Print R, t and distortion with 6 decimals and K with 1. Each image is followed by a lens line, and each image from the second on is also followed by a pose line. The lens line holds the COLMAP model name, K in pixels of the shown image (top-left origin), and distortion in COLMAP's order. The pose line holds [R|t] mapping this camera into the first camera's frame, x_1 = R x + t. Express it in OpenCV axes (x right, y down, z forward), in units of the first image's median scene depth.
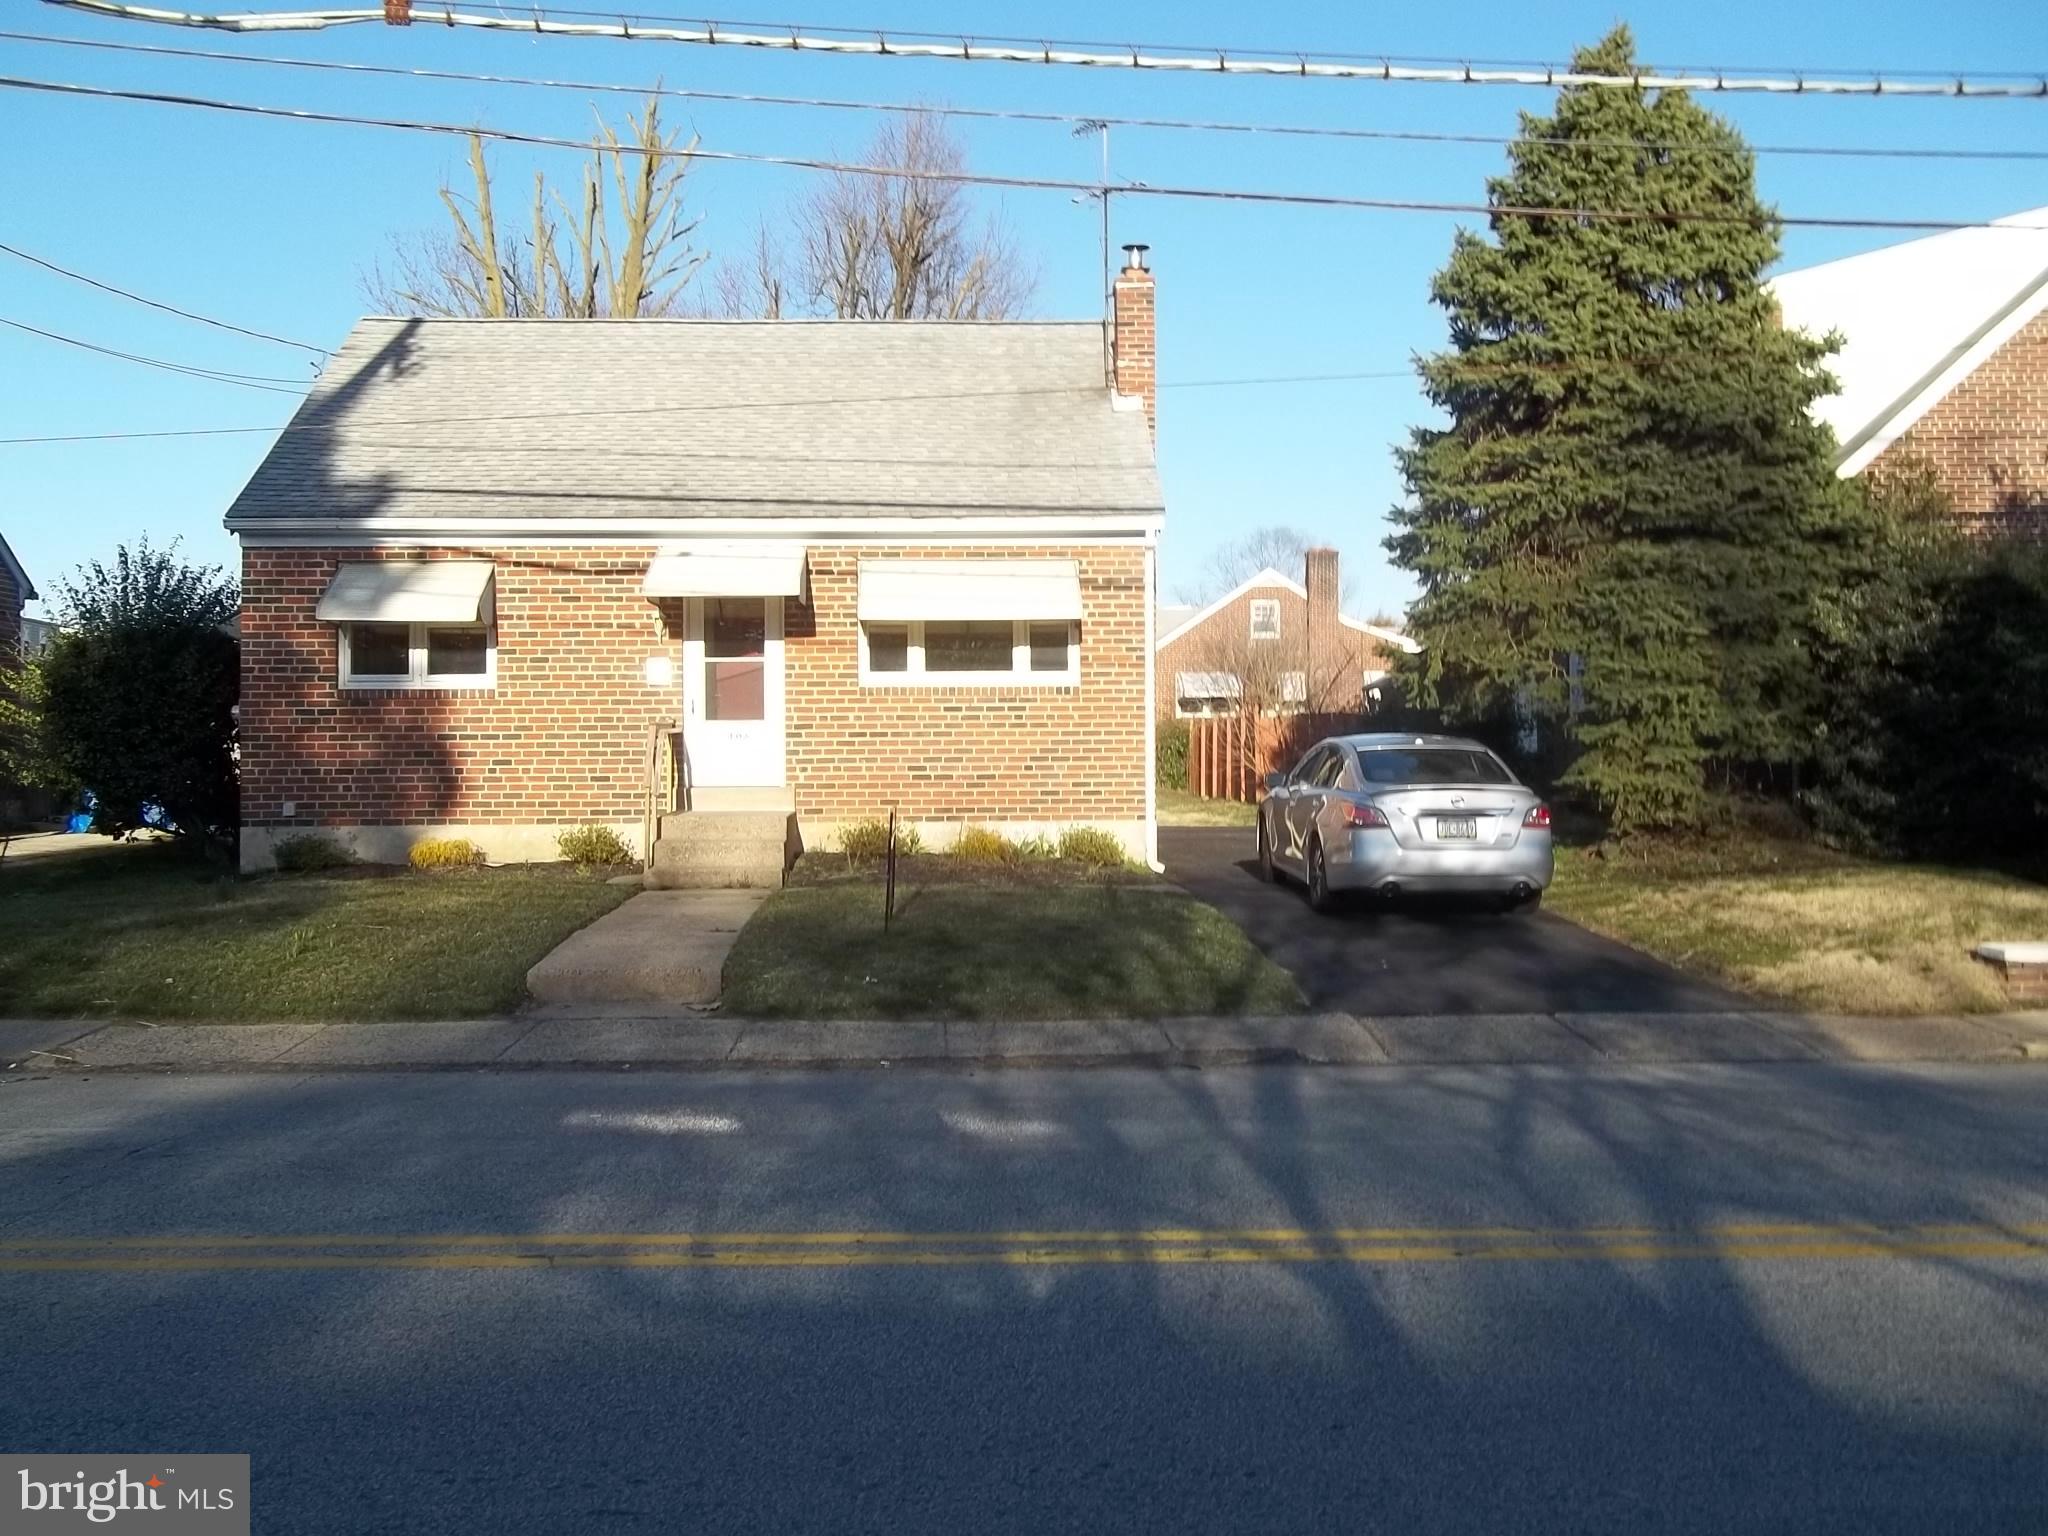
lens RADIAL K [[2011.7, 0, 1024.0], [0, 2011.7, 768.0], [0, 0, 1]] dist [-0.016011, 0.028601]
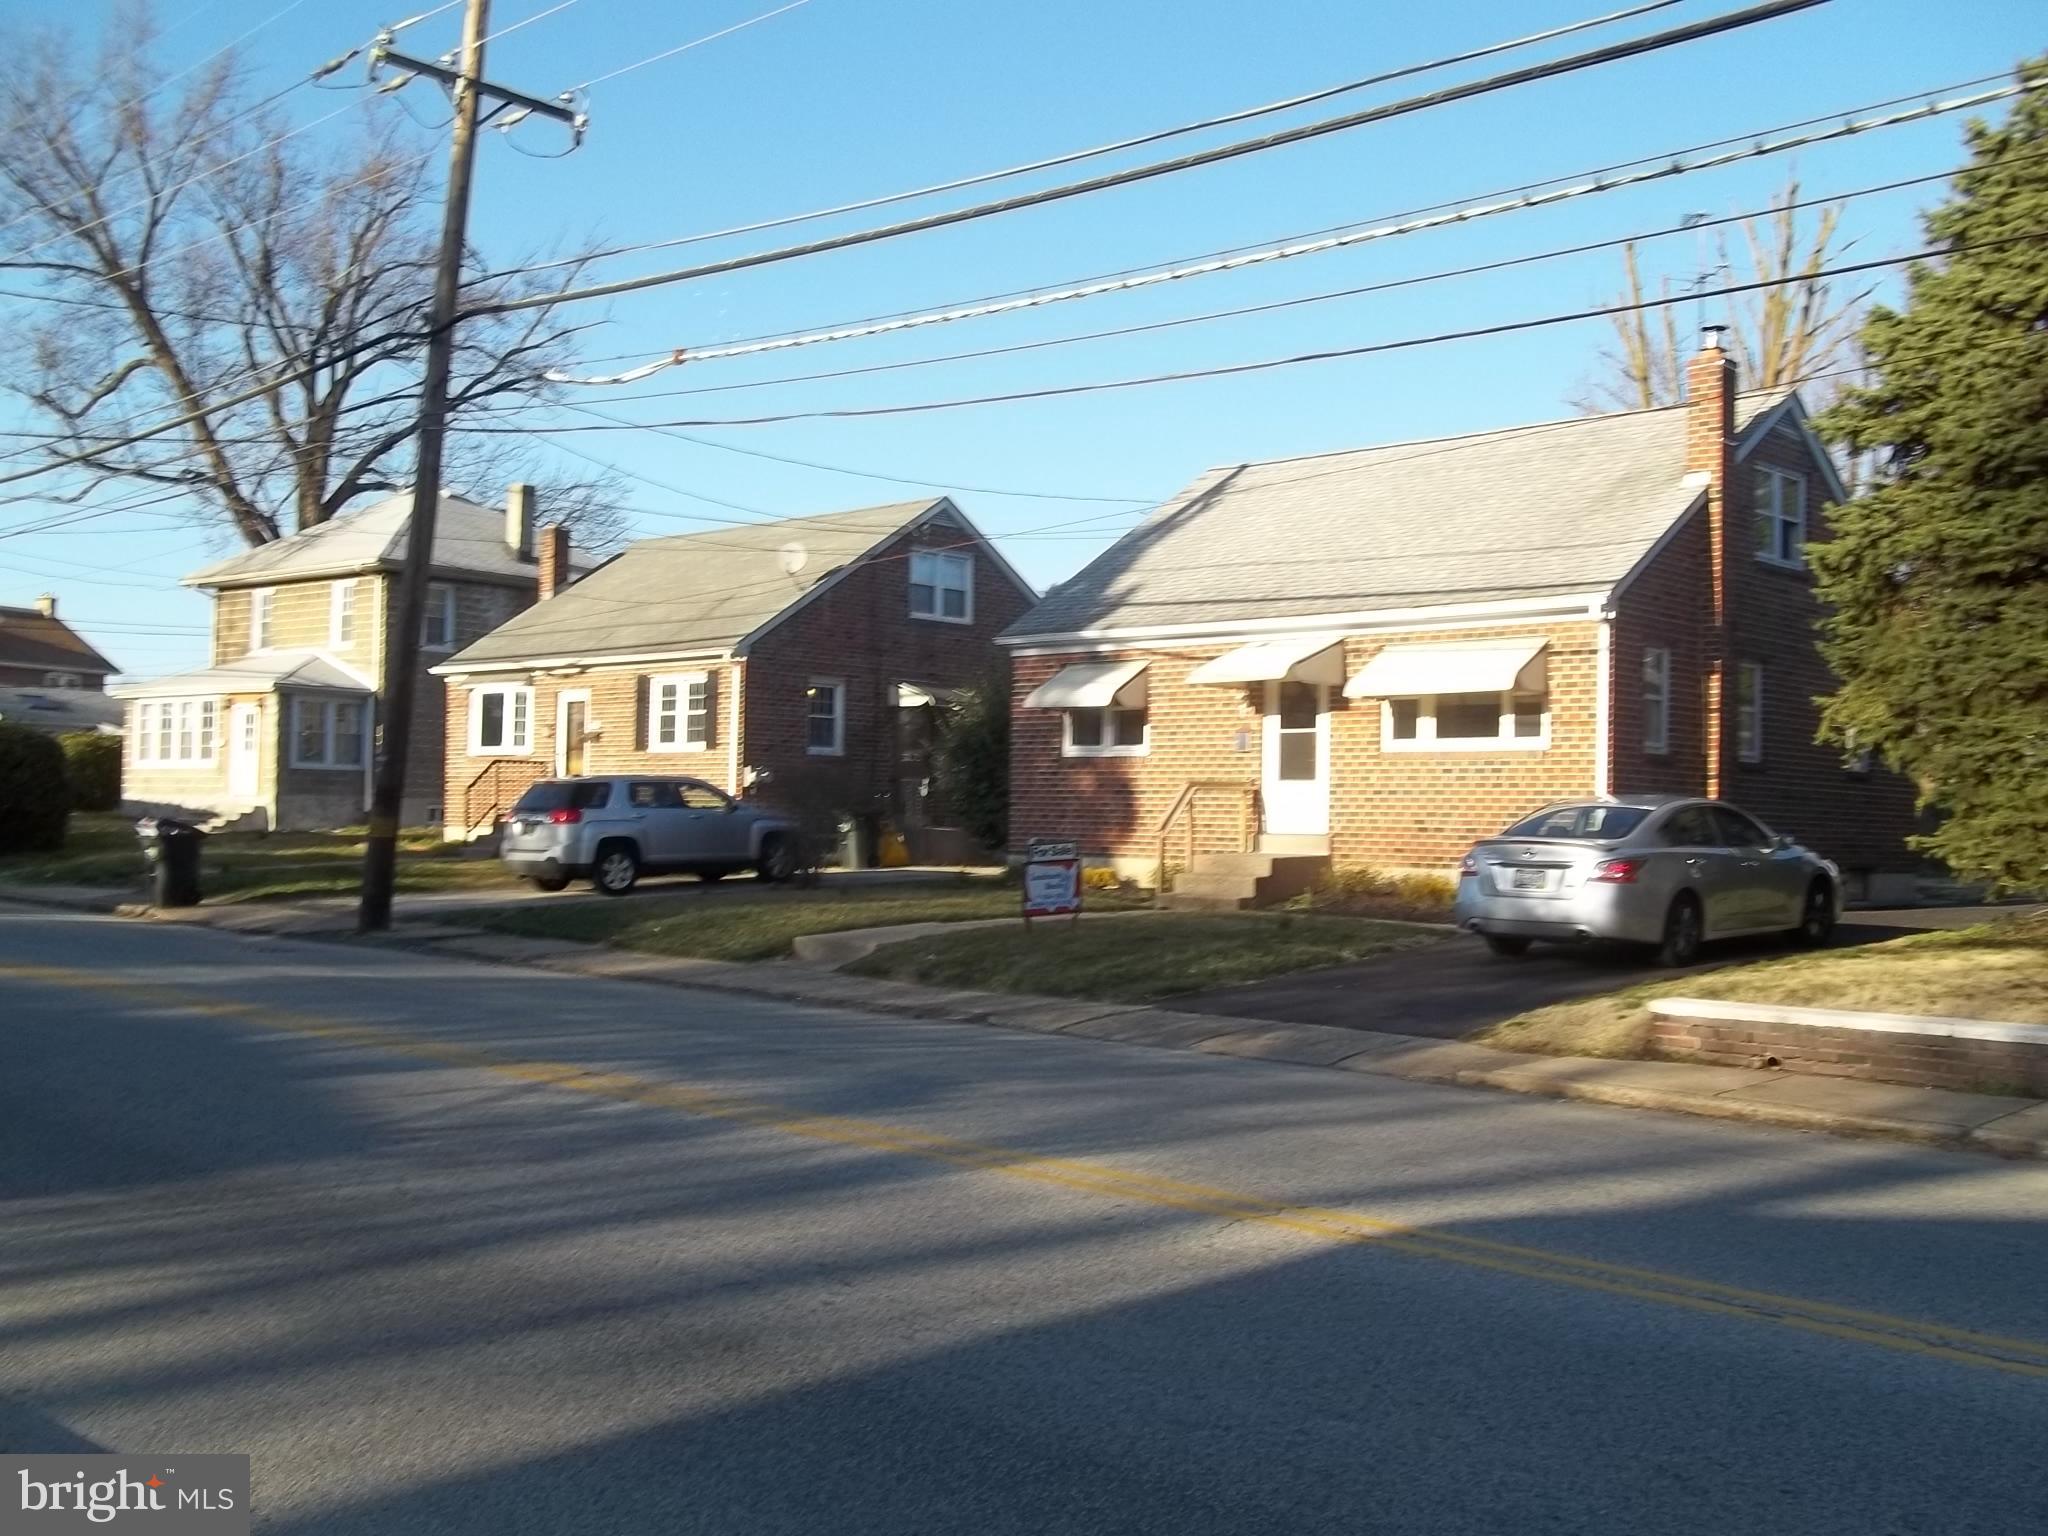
lens RADIAL K [[2011.7, 0, 1024.0], [0, 2011.7, 768.0], [0, 0, 1]] dist [-0.016011, 0.028601]
pose [[0.686834, -0.000346, -0.726814, 0.639691], [-0.022002, 0.999532, -0.021267, -0.001242], [0.726481, 0.030599, 0.686505, 0.038255]]
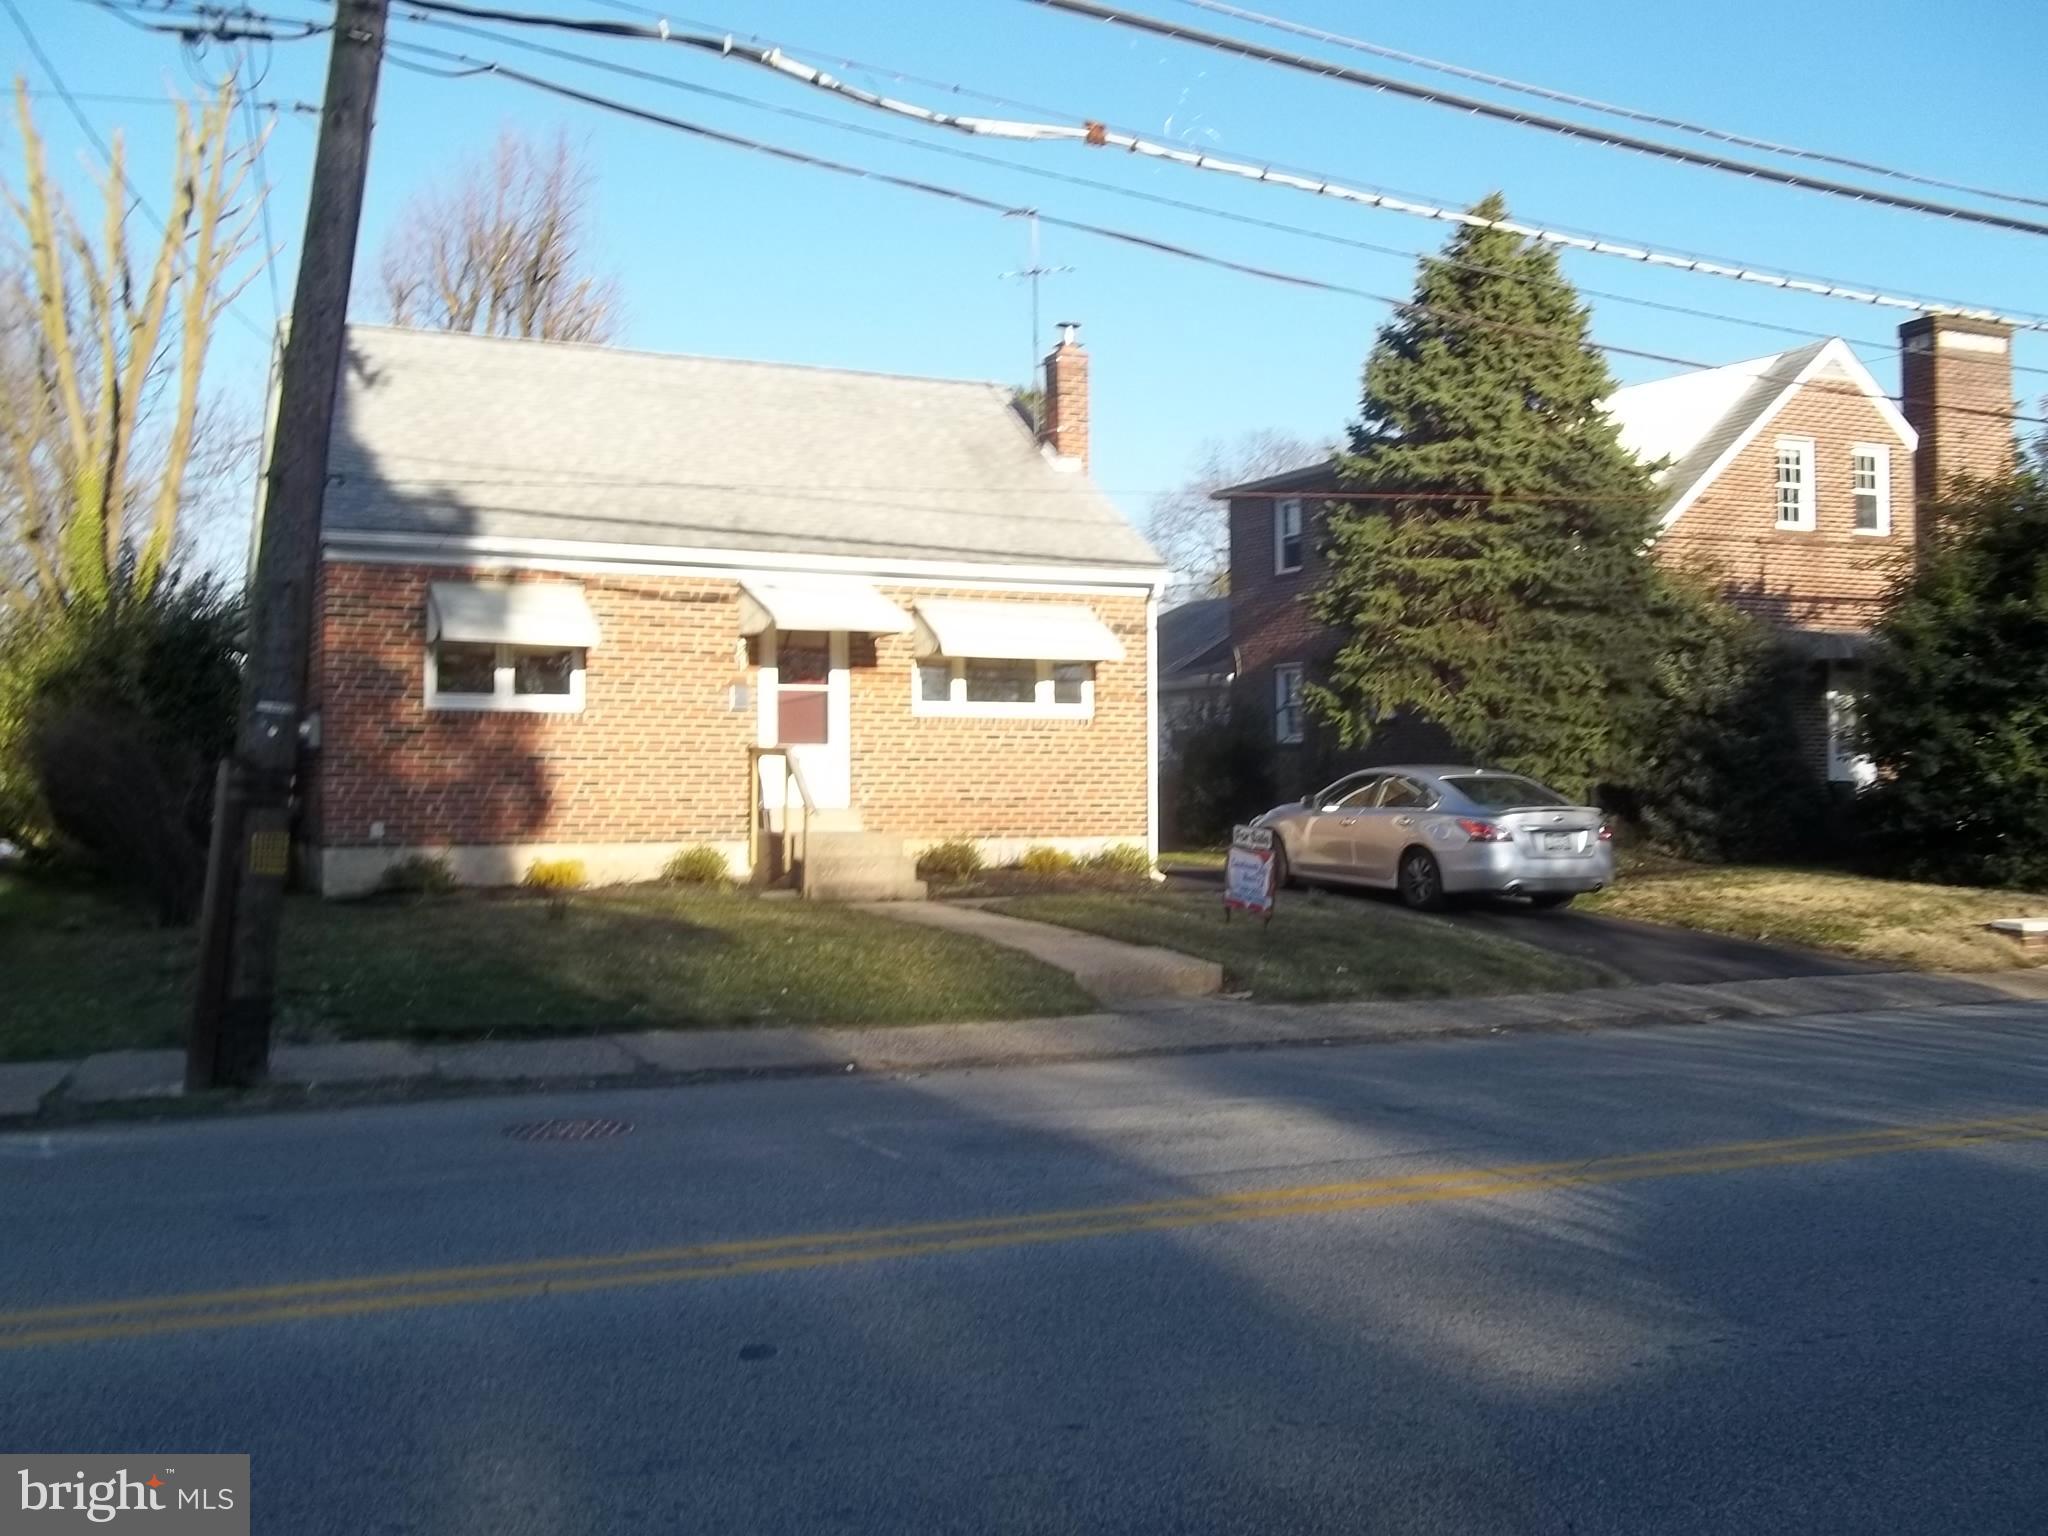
lens RADIAL K [[2011.7, 0, 1024.0], [0, 2011.7, 768.0], [0, 0, 1]] dist [-0.016011, 0.028601]
pose [[0.917766, 0.007523, 0.397050, -0.463718], [-0.004583, 0.999955, -0.008354, -0.003045], [-0.397095, 0.005848, 0.917759, -0.019769]]
